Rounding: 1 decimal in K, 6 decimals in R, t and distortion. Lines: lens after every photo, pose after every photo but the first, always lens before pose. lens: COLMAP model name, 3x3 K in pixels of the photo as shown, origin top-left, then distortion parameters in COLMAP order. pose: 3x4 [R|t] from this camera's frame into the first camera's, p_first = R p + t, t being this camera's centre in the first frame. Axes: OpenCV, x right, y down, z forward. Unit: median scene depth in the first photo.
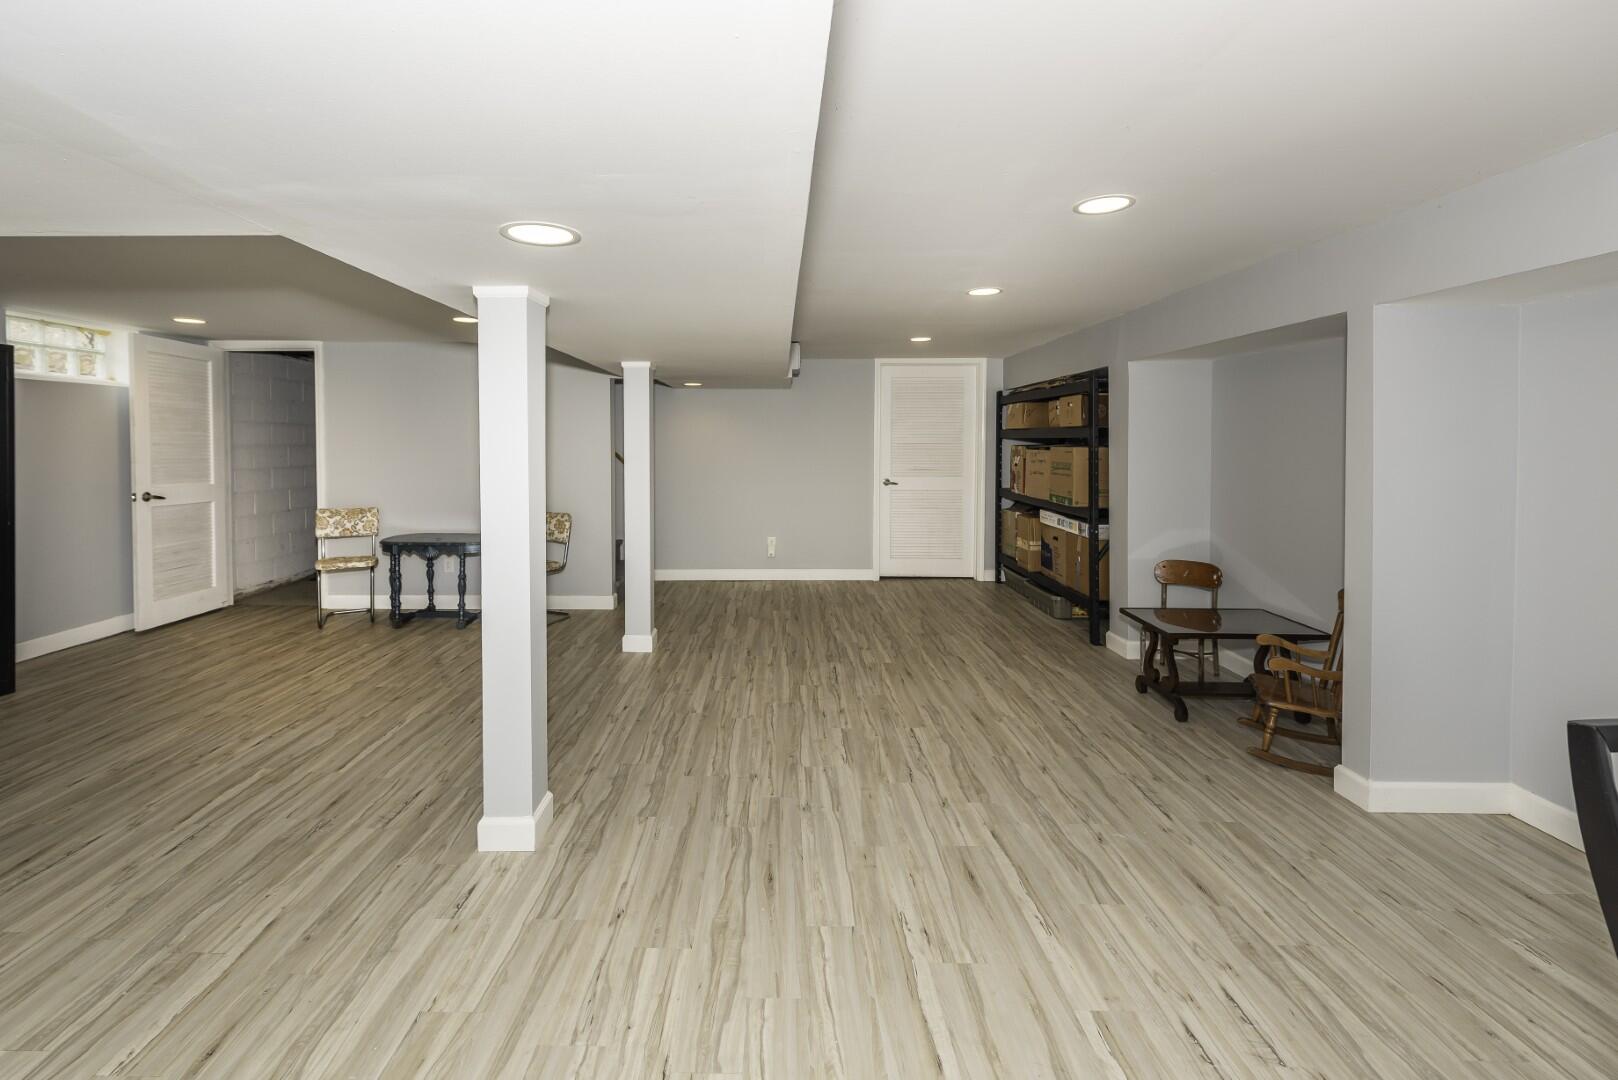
lens RADIAL K [[662.3, 0, 766.7], [0, 662.3, 479.3], [0, 0, 1]] dist [0.000768, -0.000369]
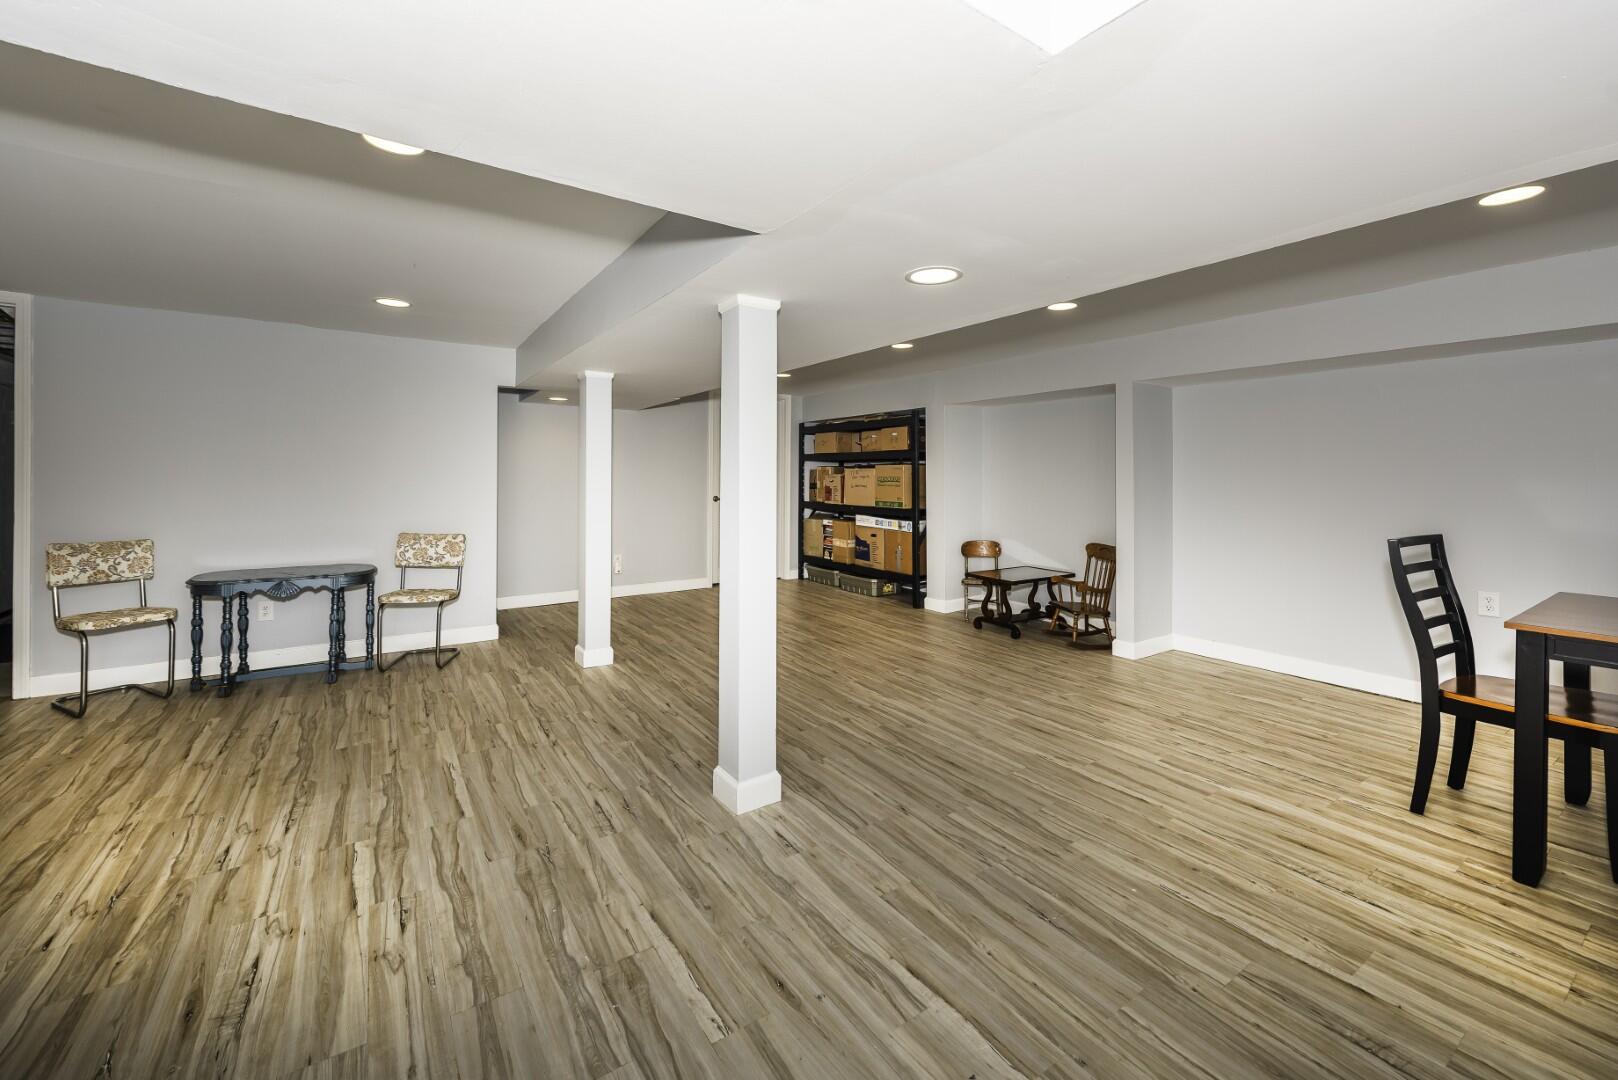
lens RADIAL K [[662.3, 0, 766.7], [0, 662.3, 479.3], [0, 0, 1]] dist [0.000768, -0.000369]
pose [[0.823476, 0.002855, 0.567345, -0.771676], [0.027831, 0.998580, -0.045420, 0.050099], [-0.566669, 0.053192, 0.822227, 0.044262]]
